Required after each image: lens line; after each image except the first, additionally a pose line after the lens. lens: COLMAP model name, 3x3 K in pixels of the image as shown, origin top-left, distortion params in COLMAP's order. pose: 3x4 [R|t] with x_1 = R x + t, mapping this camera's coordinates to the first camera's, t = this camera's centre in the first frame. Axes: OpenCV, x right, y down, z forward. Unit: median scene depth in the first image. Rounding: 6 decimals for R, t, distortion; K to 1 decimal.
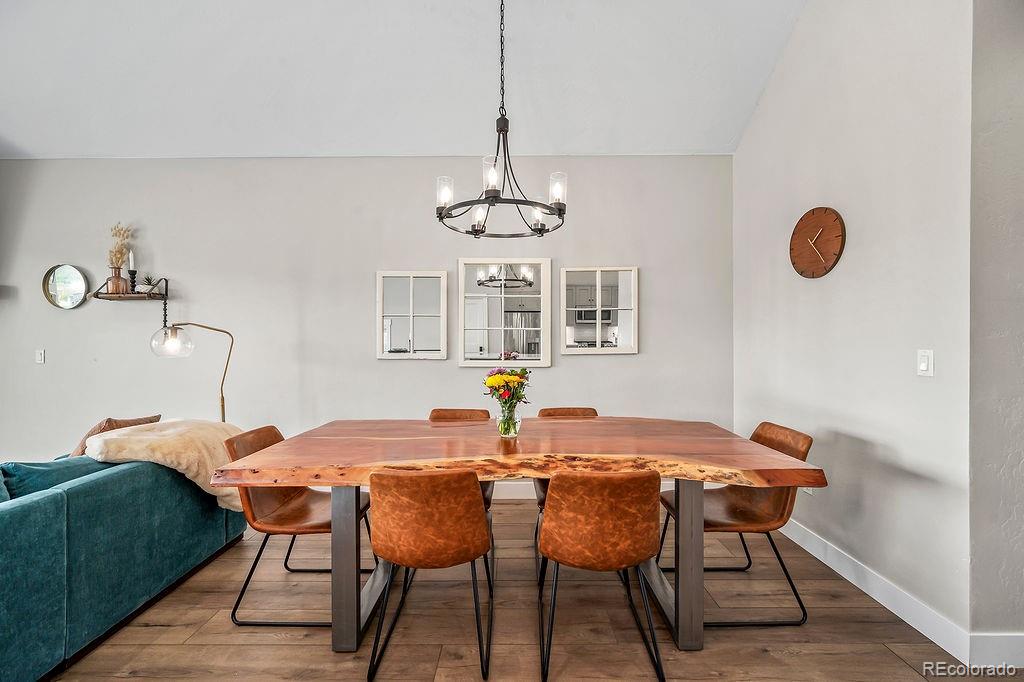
lens RADIAL K [[409.9, 0, 510.8], [0, 409.9, 339.3], [0, 0, 1]] dist [-0.001337, -0.000697]
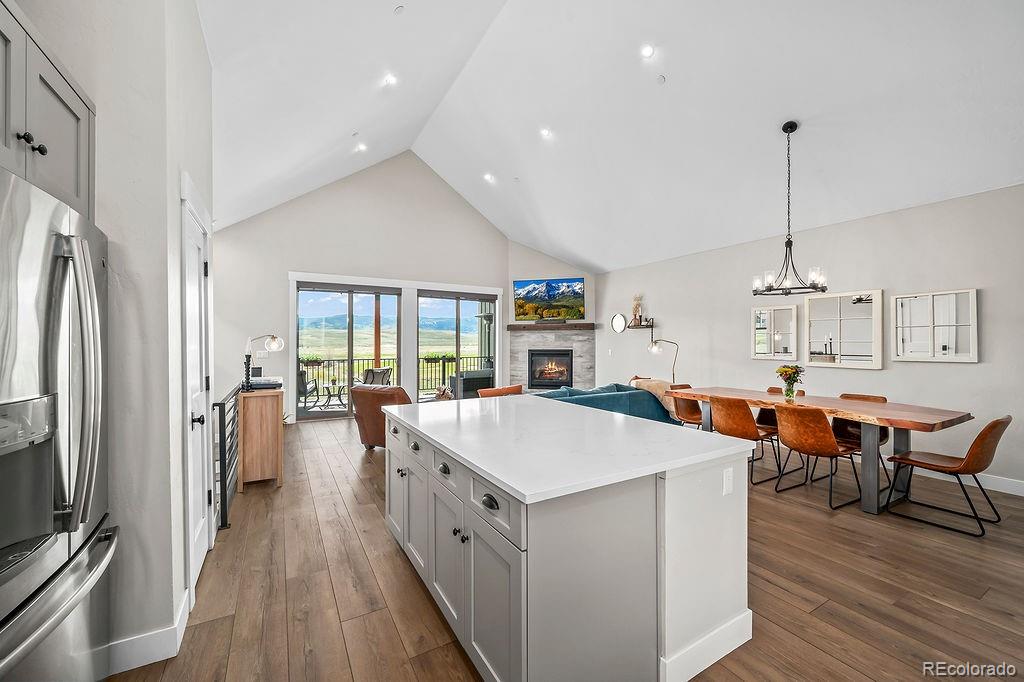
lens RADIAL K [[409.9, 0, 514.1], [0, 409.9, 350.6], [0, 0, 1]] dist [-0.001337, -0.000697]
pose [[0.519536, 0.021309, -0.854183, 0.647882], [0.002080, 0.999654, 0.026203, -0.035240], [0.854446, -0.015390, 0.519312, -0.773238]]
